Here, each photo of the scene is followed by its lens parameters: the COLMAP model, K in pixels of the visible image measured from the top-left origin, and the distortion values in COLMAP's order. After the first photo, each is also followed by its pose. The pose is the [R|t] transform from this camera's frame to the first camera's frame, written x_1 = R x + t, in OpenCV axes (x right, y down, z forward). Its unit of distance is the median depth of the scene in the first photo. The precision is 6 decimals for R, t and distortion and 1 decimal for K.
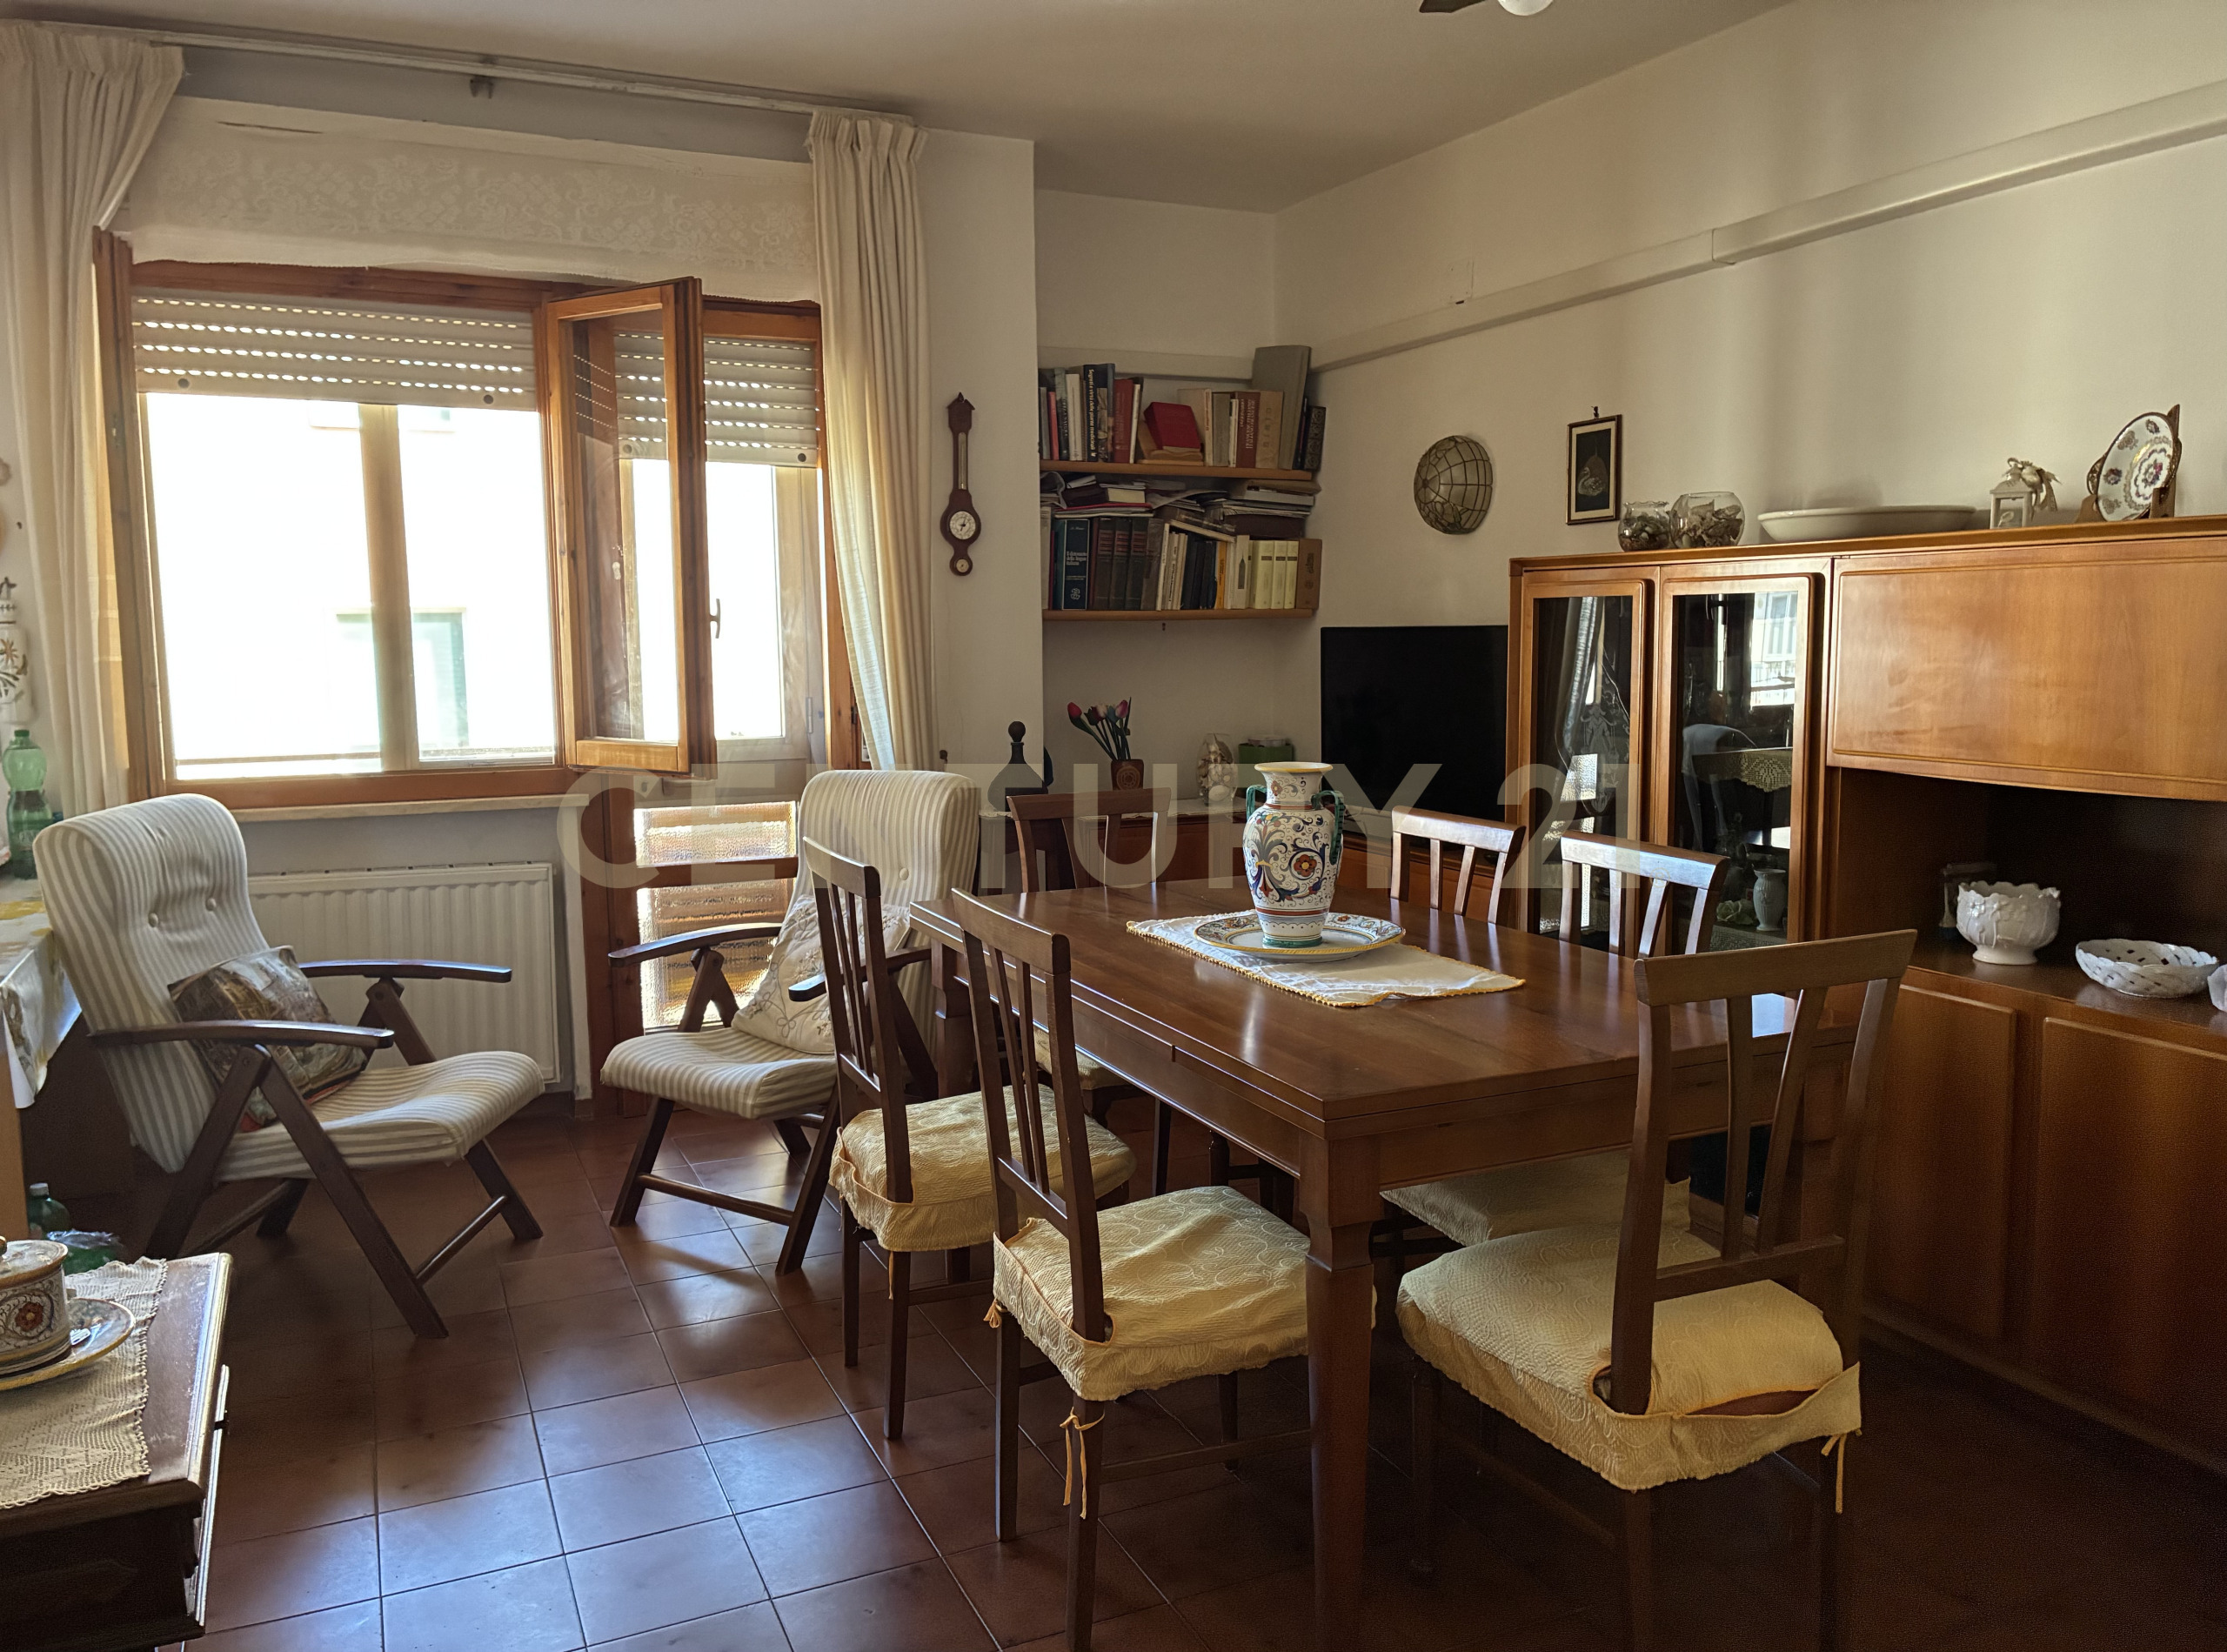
lens RADIAL K [[1750.1, 0, 1116.2], [0, 1750.1, 839.9], [0, 0, 1]] dist [0.038054, -0.047866]
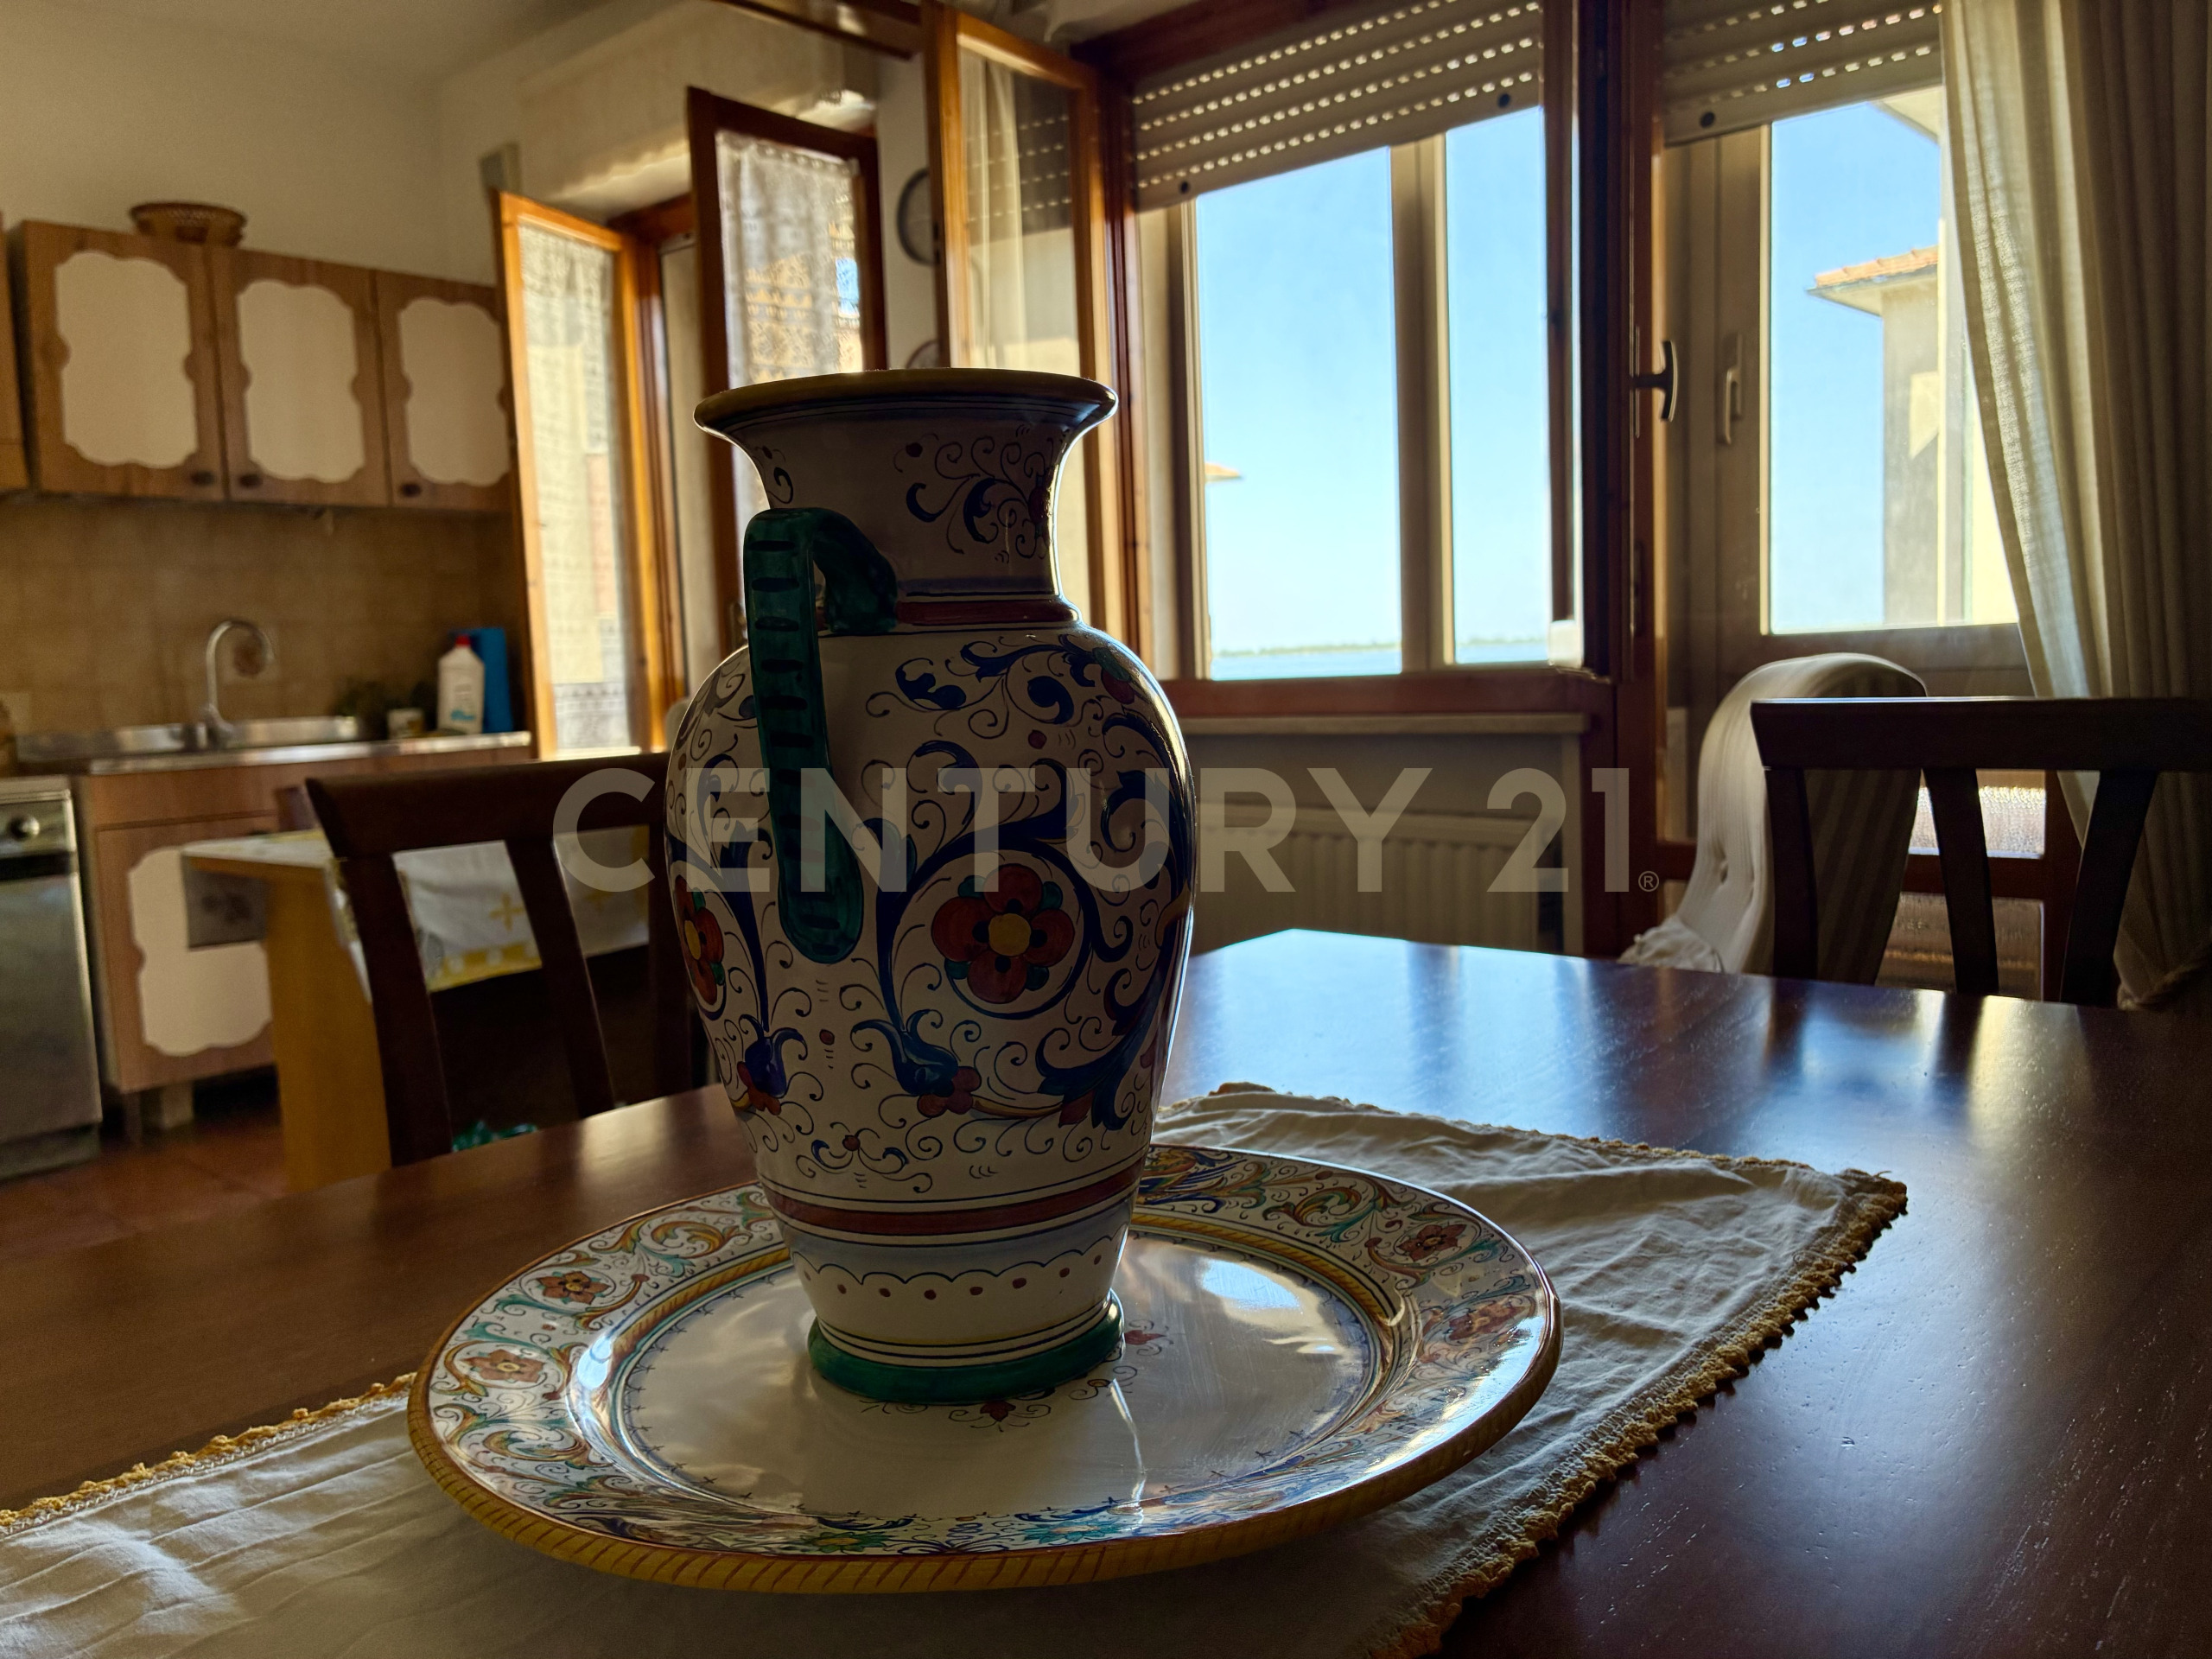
lens RADIAL K [[1738.3, 0, 1108.4], [0, 1738.3, 826.1], [0, 0, 1]] dist [0.038054, -0.047866]
pose [[0.415919, 0.082715, -0.905632, 0.284409], [-0.081934, 0.995213, 0.053267, -0.009733], [0.905703, 0.052048, 0.420705, 0.944992]]
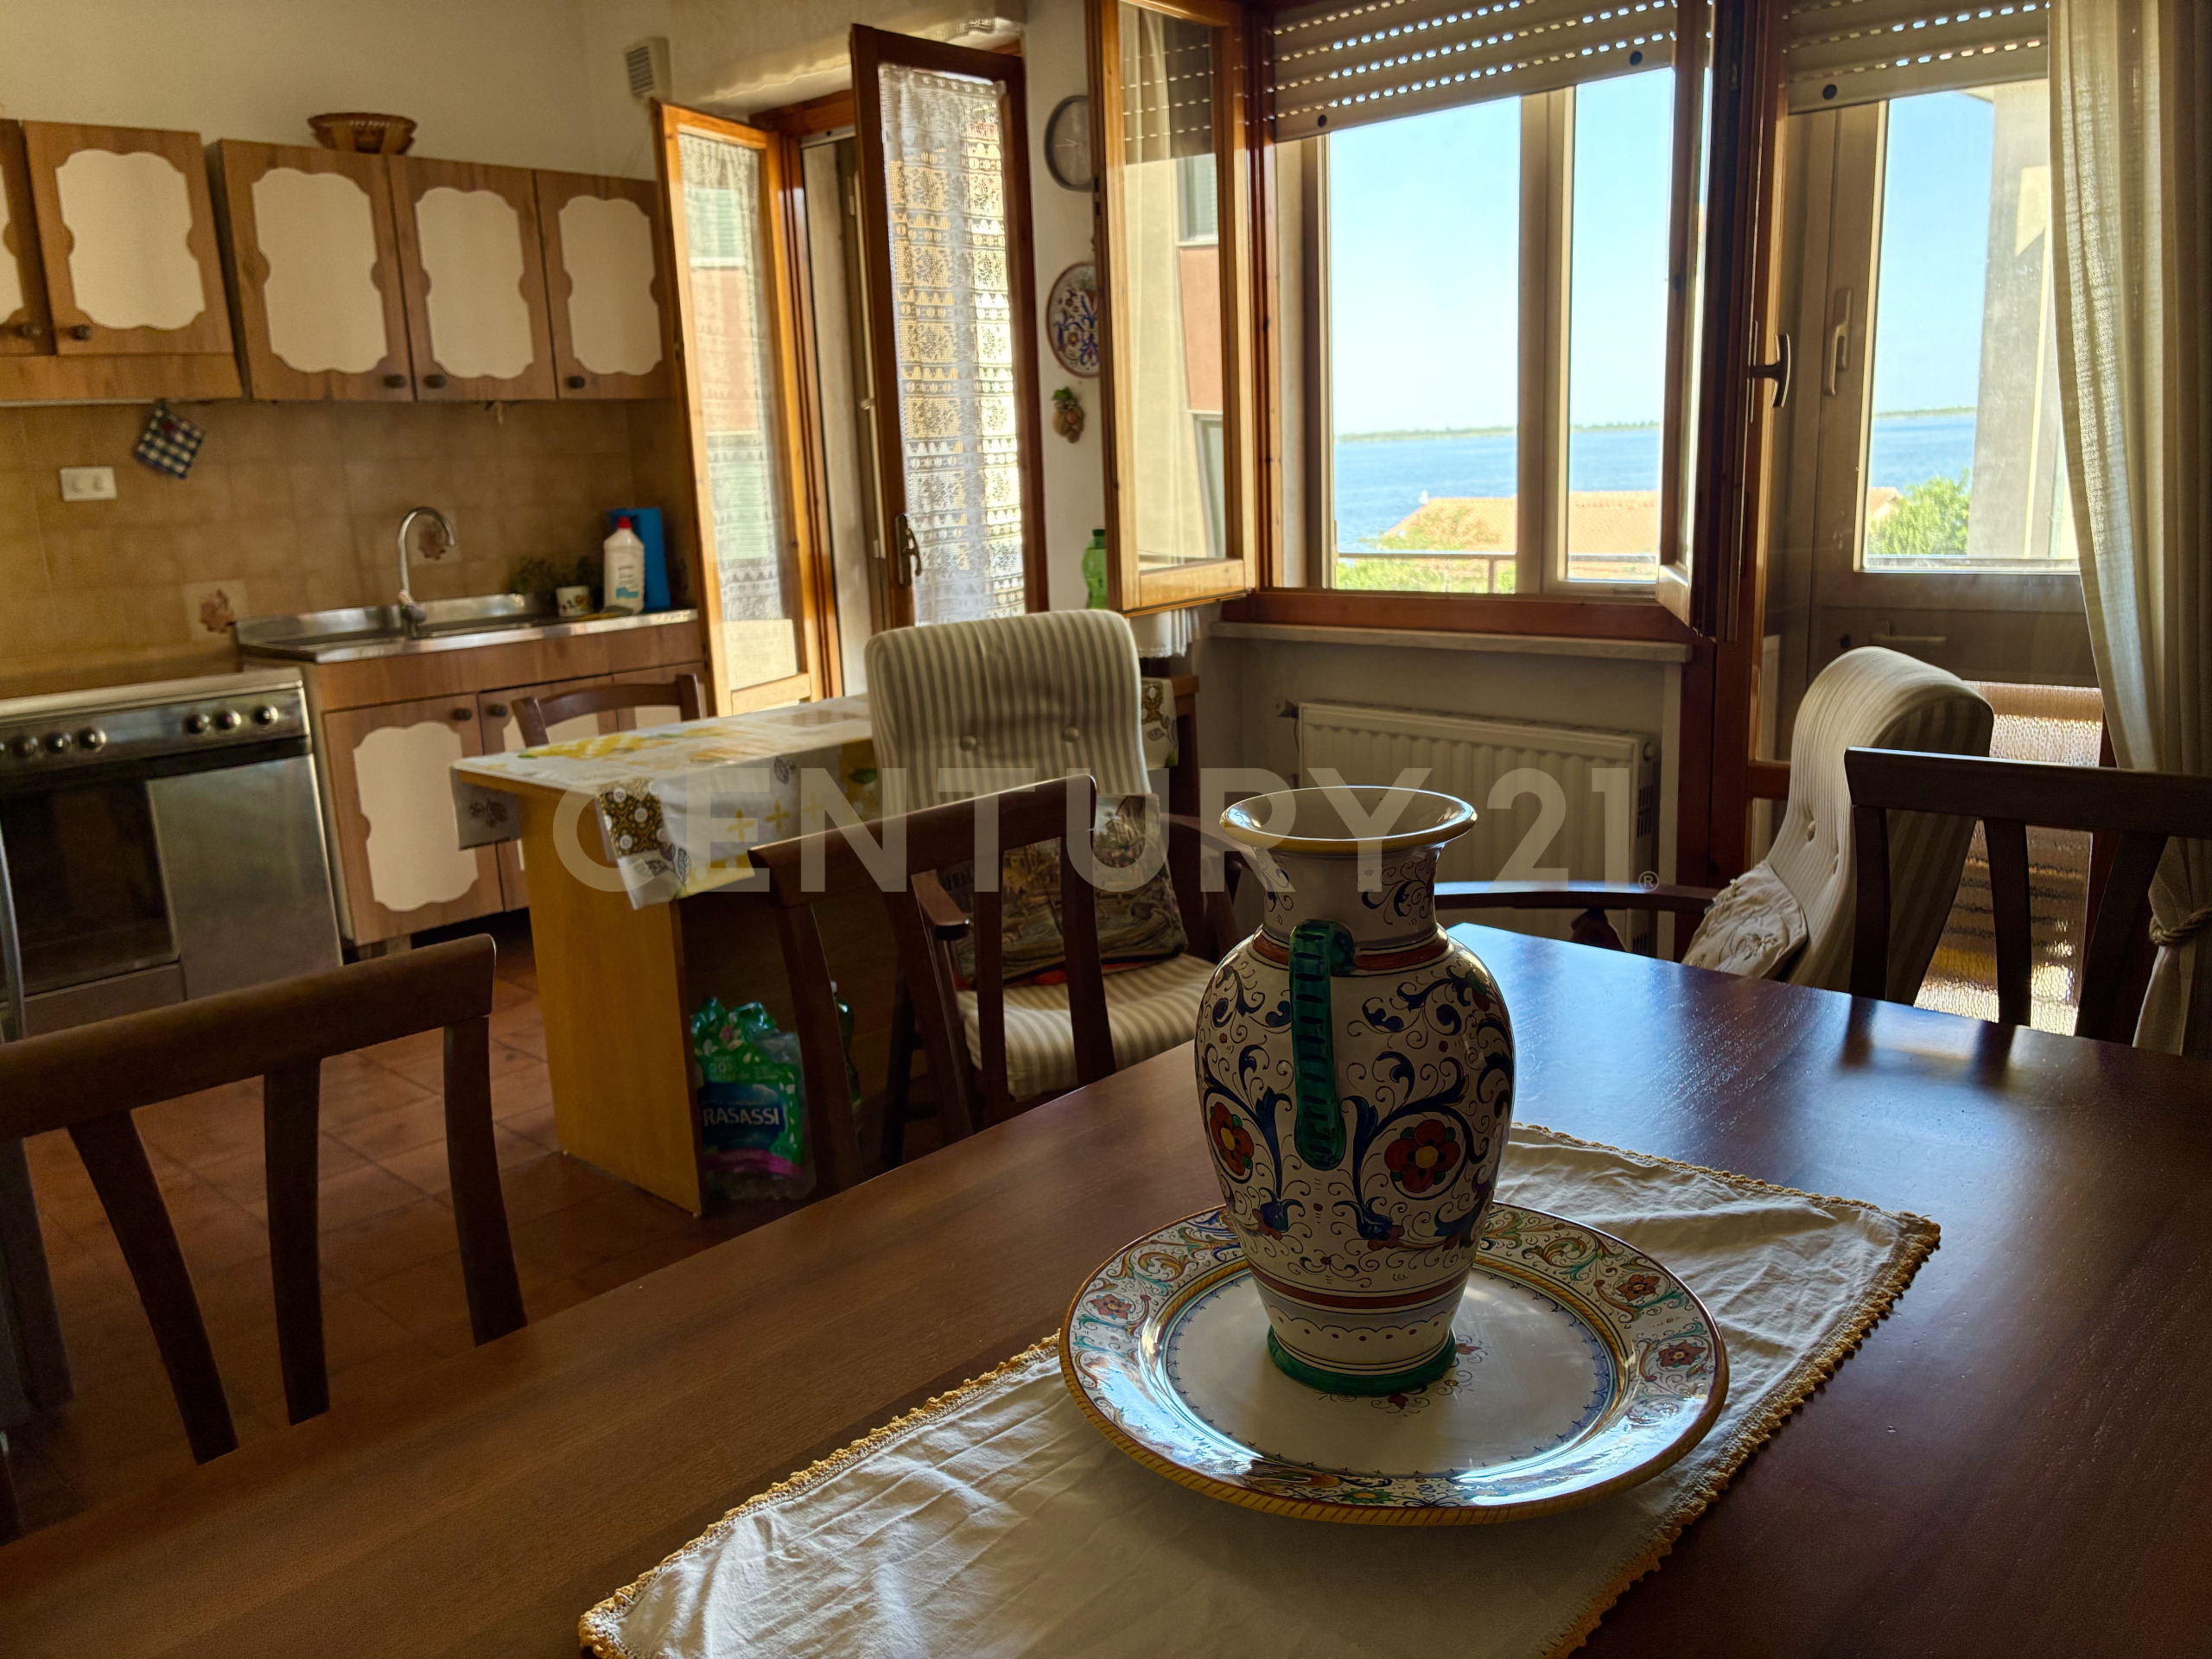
lens RADIAL K [[1738.3, 0, 1114.5], [0, 1738.3, 829.7], [0, 0, 1]] dist [0.038054, -0.047866]
pose [[0.386507, 0.195812, -0.901260, 0.365351], [-0.081773, 0.980629, 0.177987, -0.092107], [0.918654, 0.004906, 0.395032, 0.841677]]
